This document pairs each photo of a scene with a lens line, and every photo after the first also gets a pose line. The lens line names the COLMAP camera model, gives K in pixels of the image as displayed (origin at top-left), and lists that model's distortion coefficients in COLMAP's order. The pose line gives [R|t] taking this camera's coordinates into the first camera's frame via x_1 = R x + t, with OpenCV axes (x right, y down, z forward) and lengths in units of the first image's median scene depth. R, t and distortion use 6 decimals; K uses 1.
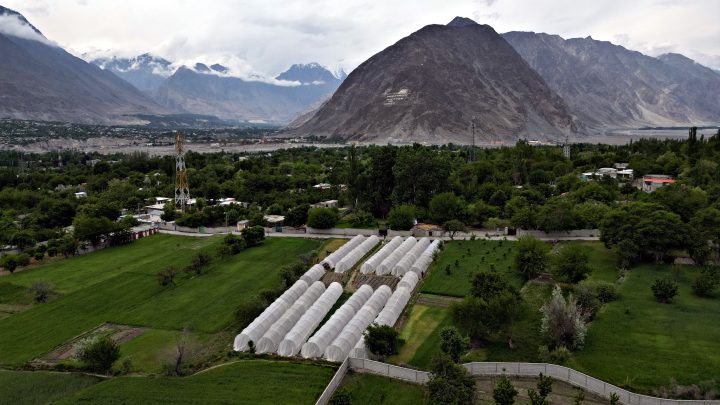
lens RADIAL K [[489.2, 0, 360.0], [0, 489.2, 202.5], [0, 0, 1]] dist [0.065327, -0.000771]
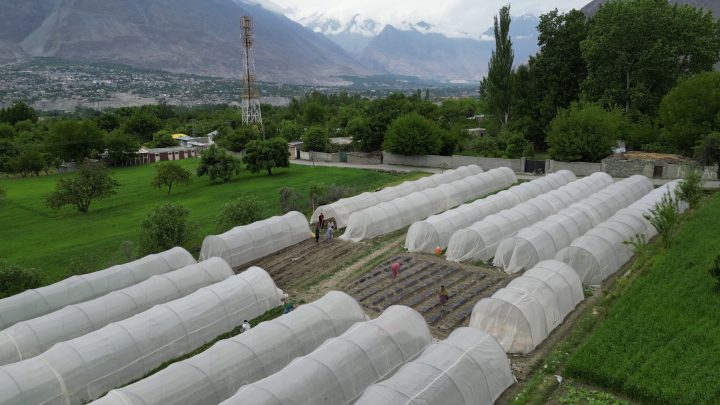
lens RADIAL K [[527.7, 0, 360.0], [0, 527.7, 202.5], [0, 0, 1]] dist [0.002328, -0.001484]
pose [[0.927398, 0.079396, -0.365554, 0.078415], [-0.056314, 0.995712, 0.073395, 0.068694], [0.369813, -0.047481, 0.927892, 0.512054]]
